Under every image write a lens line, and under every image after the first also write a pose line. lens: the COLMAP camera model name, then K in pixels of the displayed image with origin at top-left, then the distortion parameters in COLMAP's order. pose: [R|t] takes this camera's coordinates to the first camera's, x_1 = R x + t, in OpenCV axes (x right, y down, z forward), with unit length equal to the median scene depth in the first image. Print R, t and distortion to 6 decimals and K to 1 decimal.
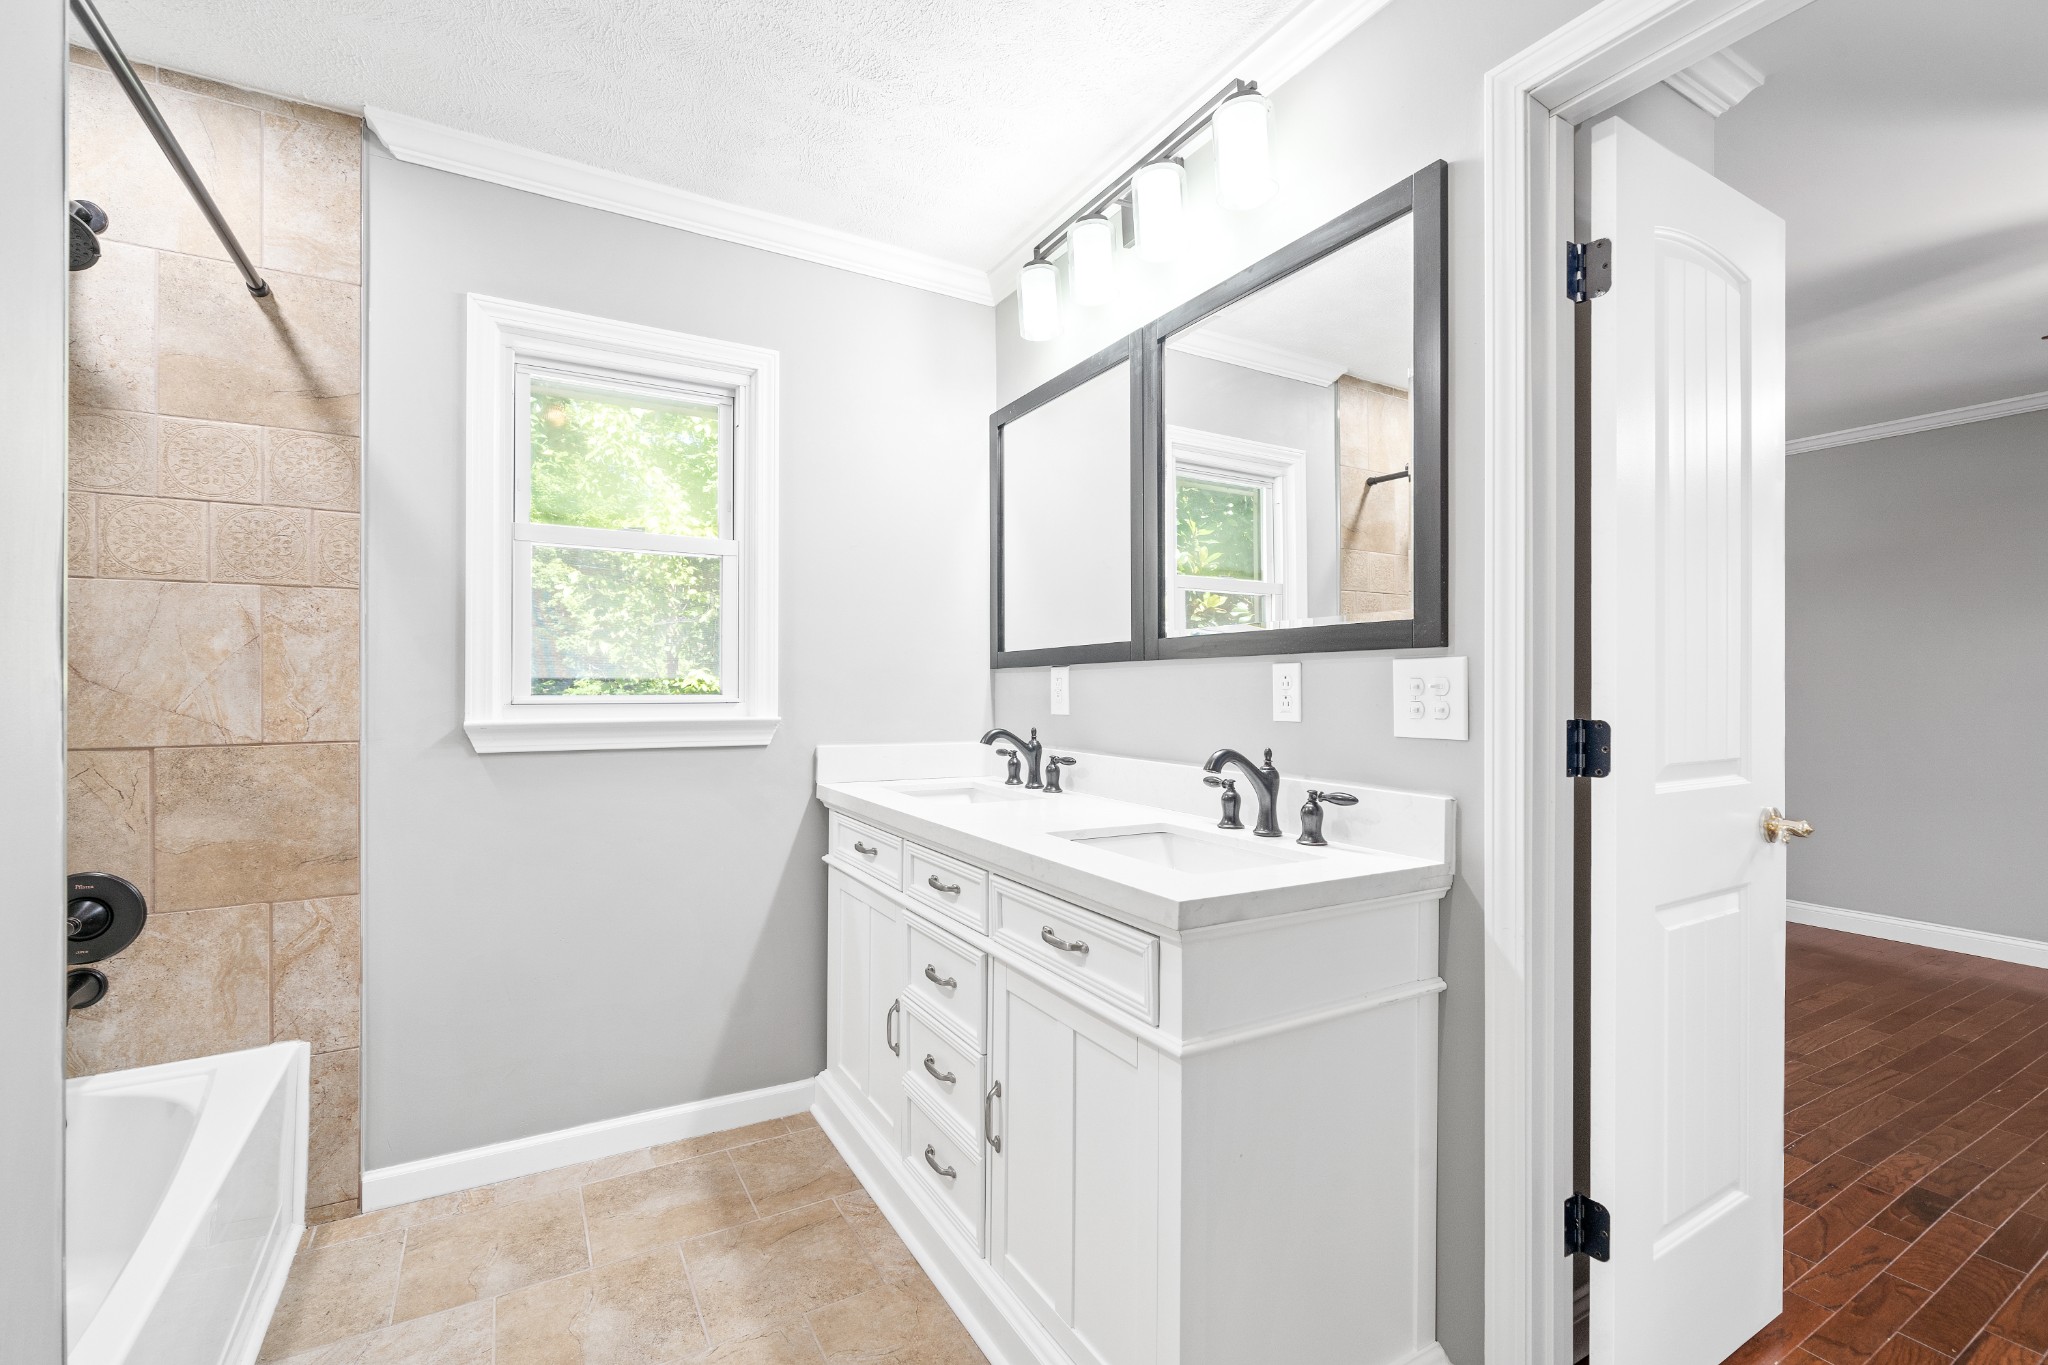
lens RADIAL K [[888.1, 0, 1024.9], [0, 888.1, 684.5], [0, 0, 1]] dist [0.002955, 0.000657]
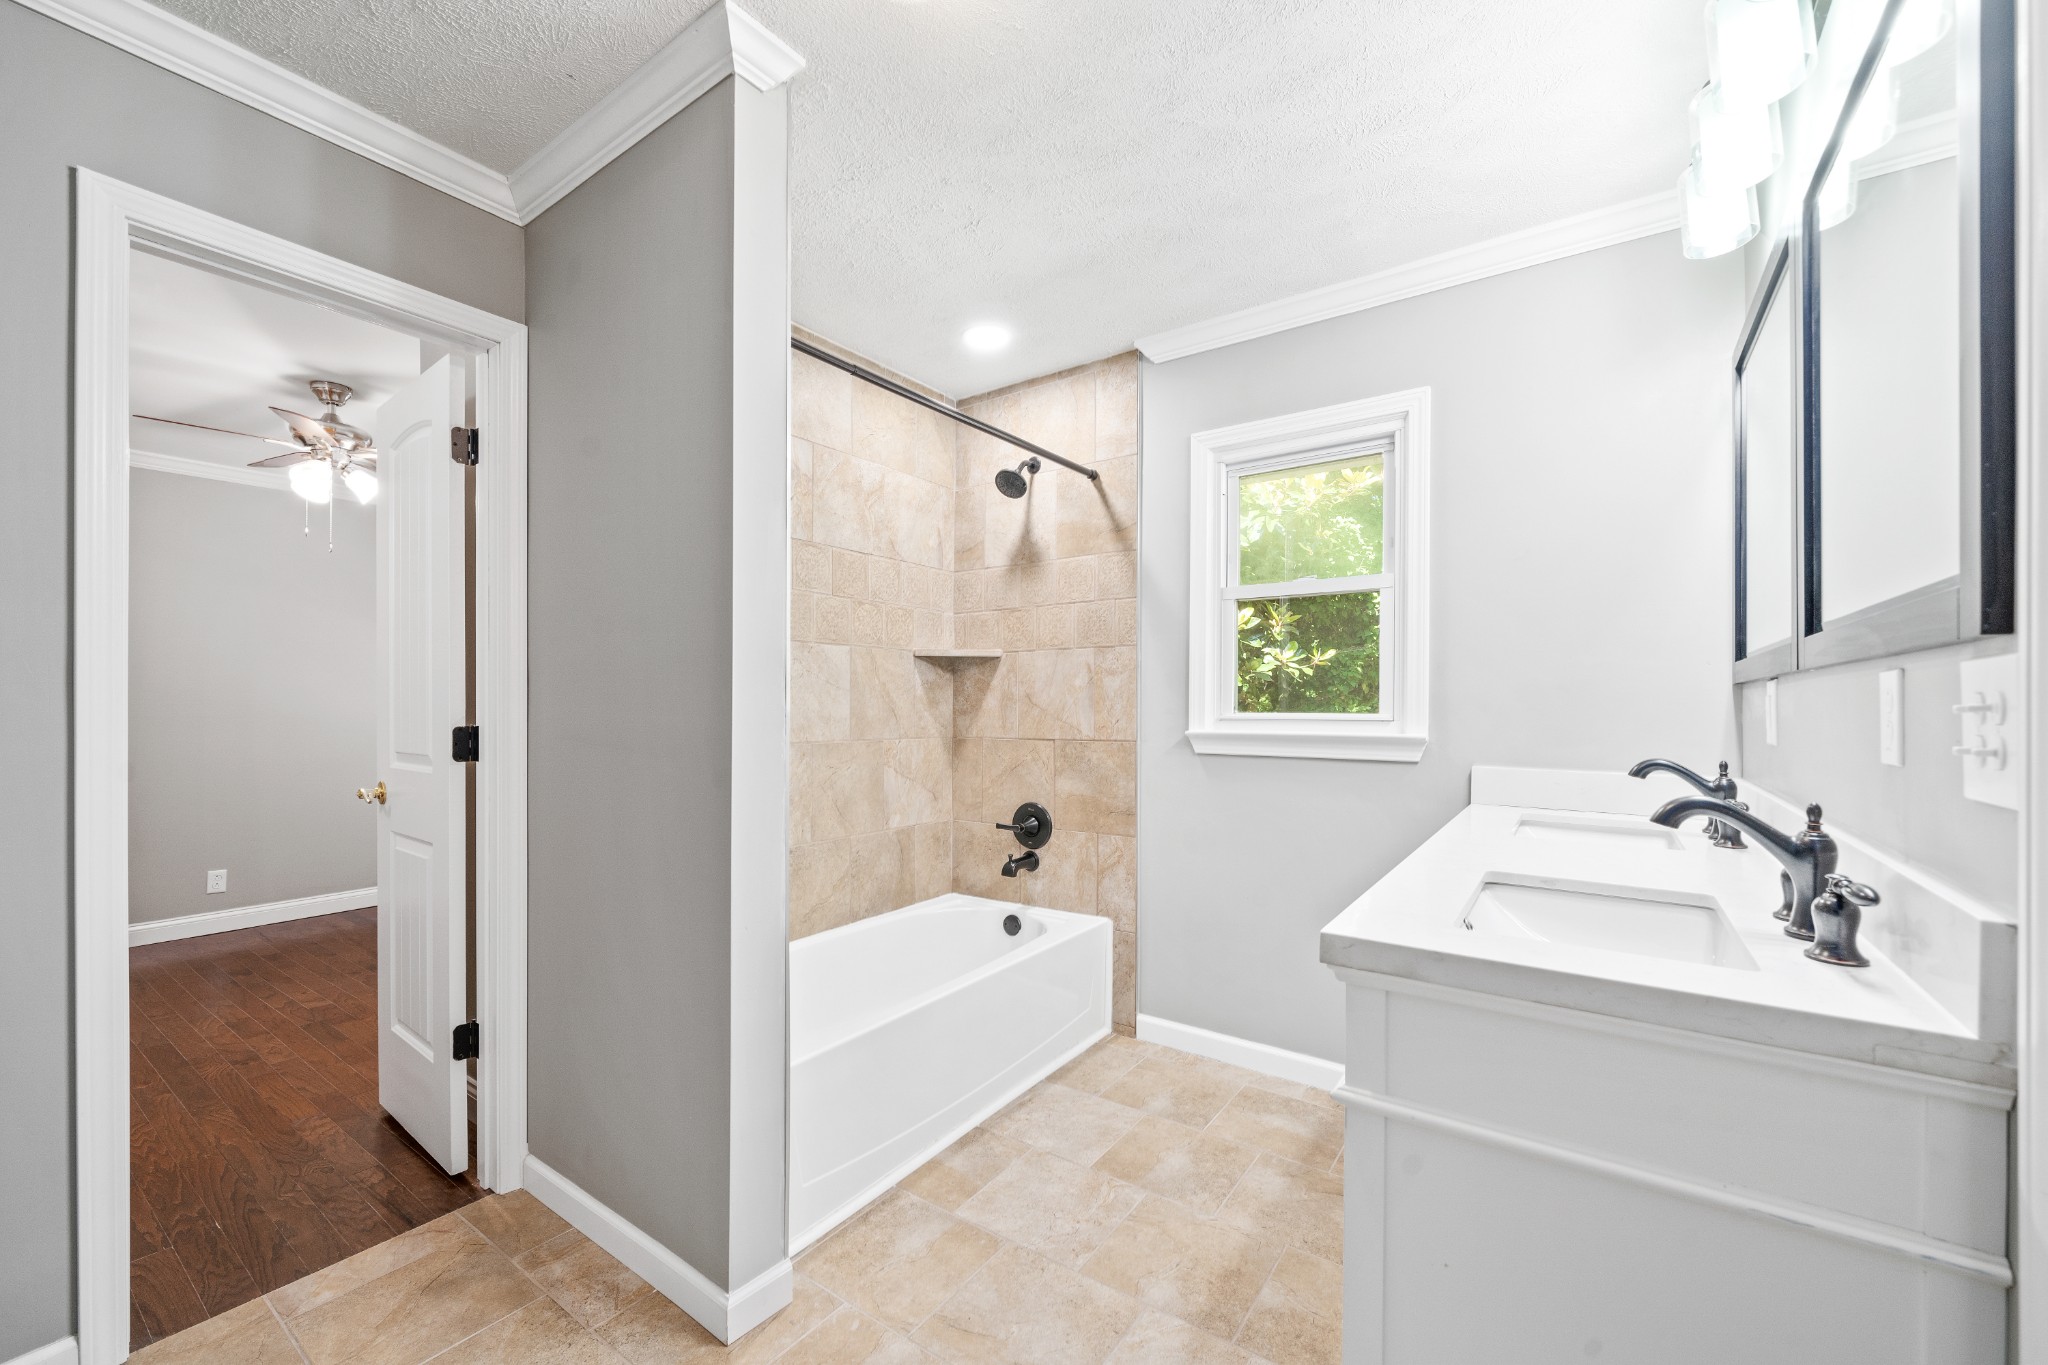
lens RADIAL K [[825.2, 0, 1017.9], [0, 825.2, 702.2], [0, 0, 1]] dist [-0.000165, 0.000058]
pose [[0.415833, -0.003812, -0.909433, 0.524702], [0.002866, 0.999992, -0.002881, -0.002132], [0.909437, -0.001409, 0.415840, 0.202878]]
